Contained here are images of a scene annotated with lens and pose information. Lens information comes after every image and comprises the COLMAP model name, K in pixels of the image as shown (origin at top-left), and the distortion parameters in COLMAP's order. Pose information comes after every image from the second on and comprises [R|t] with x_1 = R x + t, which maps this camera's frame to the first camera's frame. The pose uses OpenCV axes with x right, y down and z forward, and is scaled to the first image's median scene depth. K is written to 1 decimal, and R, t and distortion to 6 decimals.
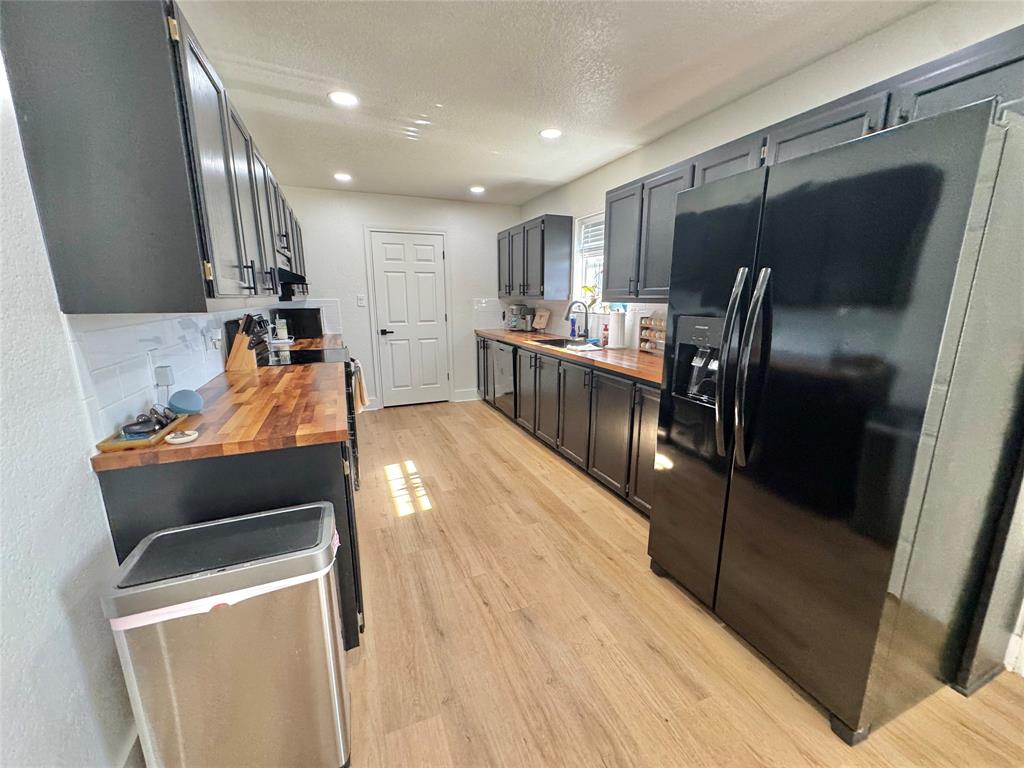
lens RADIAL K [[409.3, 0, 509.9], [0, 409.3, 382.6], [0, 0, 1]] dist [-0.001716, -0.000532]
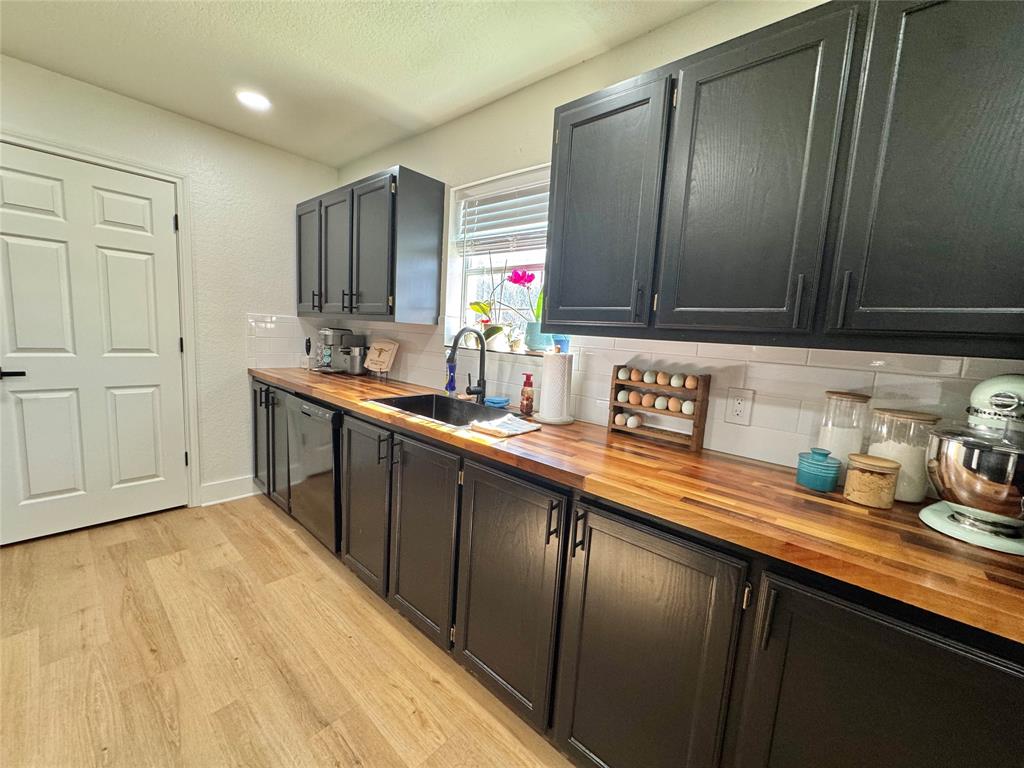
lens RADIAL K [[409.3, 0, 512.8], [0, 409.3, 381.6], [0, 0, 1]] dist [-0.001716, -0.000532]
pose [[0.893559, 0.001934, 0.448941, -0.020848], [0.031323, 0.997285, -0.066640, -0.086649], [-0.447852, 0.073609, 0.891073, 0.473565]]
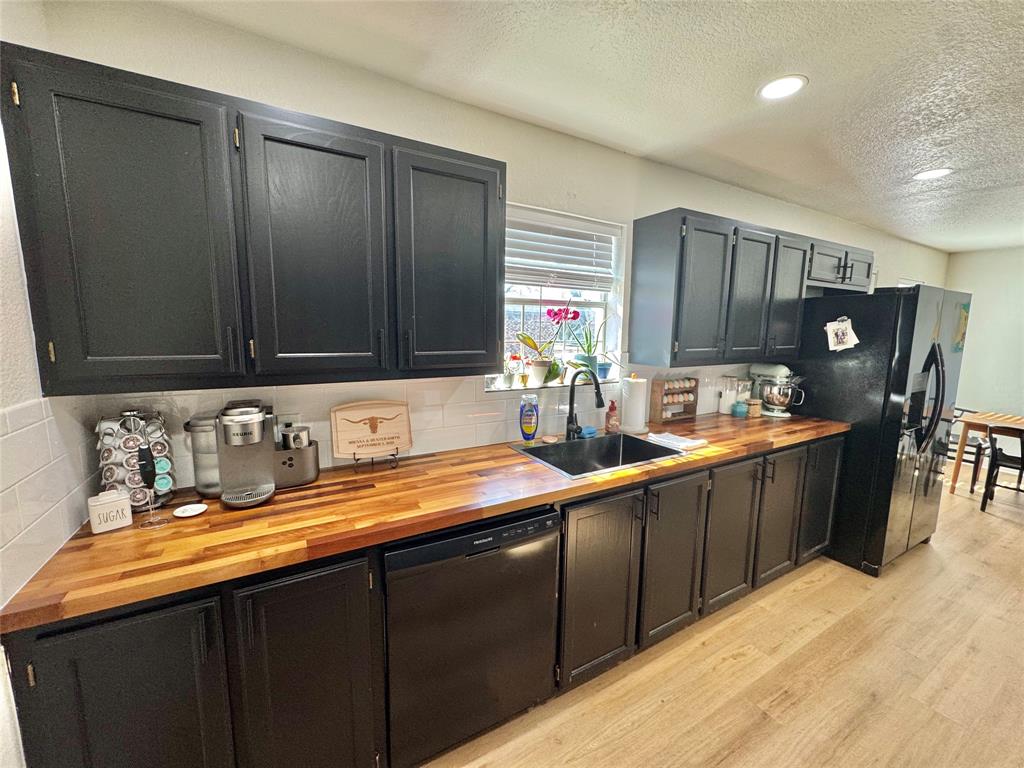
lens RADIAL K [[409.3, 0, 513.9], [0, 409.3, 383.2], [0, 0, 1]] dist [-0.001716, -0.000532]
pose [[-0.138168, -0.138612, 0.980661, -0.328253], [0.188311, 0.968419, 0.163413, -0.268886], [-0.972342, 0.207247, -0.107702, 1.083984]]
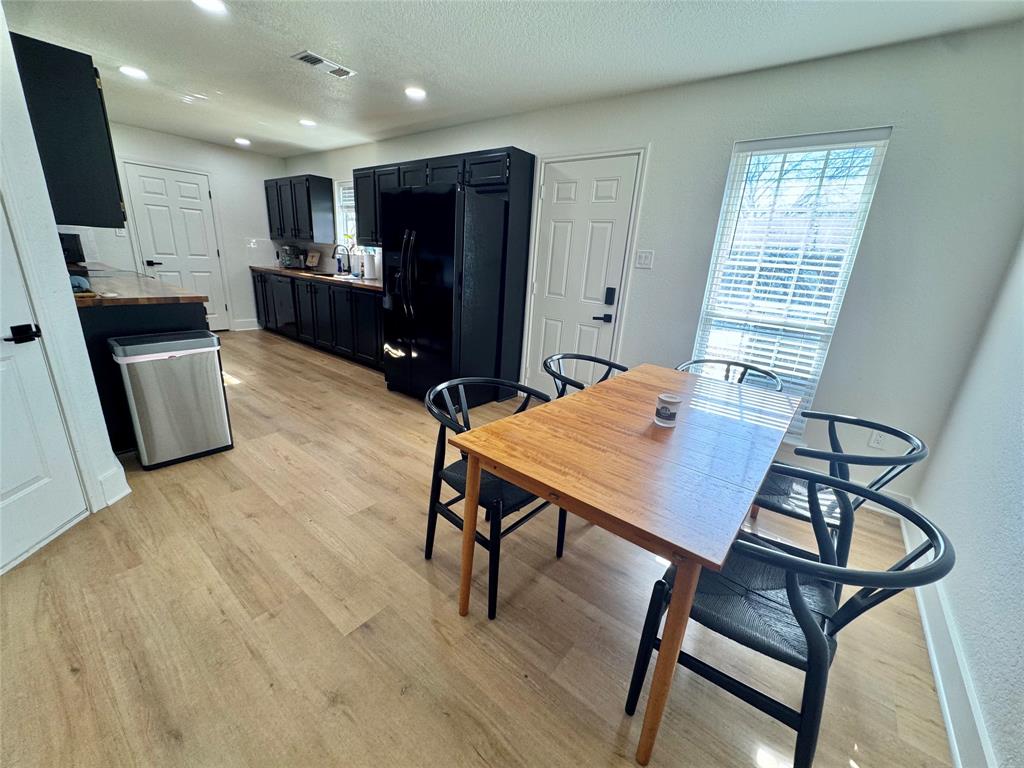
lens RADIAL K [[409.3, 0, 512.3], [0, 409.3, 383.7], [0, 0, 1]] dist [-0.001716, -0.000532]
pose [[0.871883, -0.089356, 0.481493, -0.034470], [0.037523, 0.992512, 0.116244, 0.121113], [-0.488274, -0.083284, 0.868707, -0.497000]]
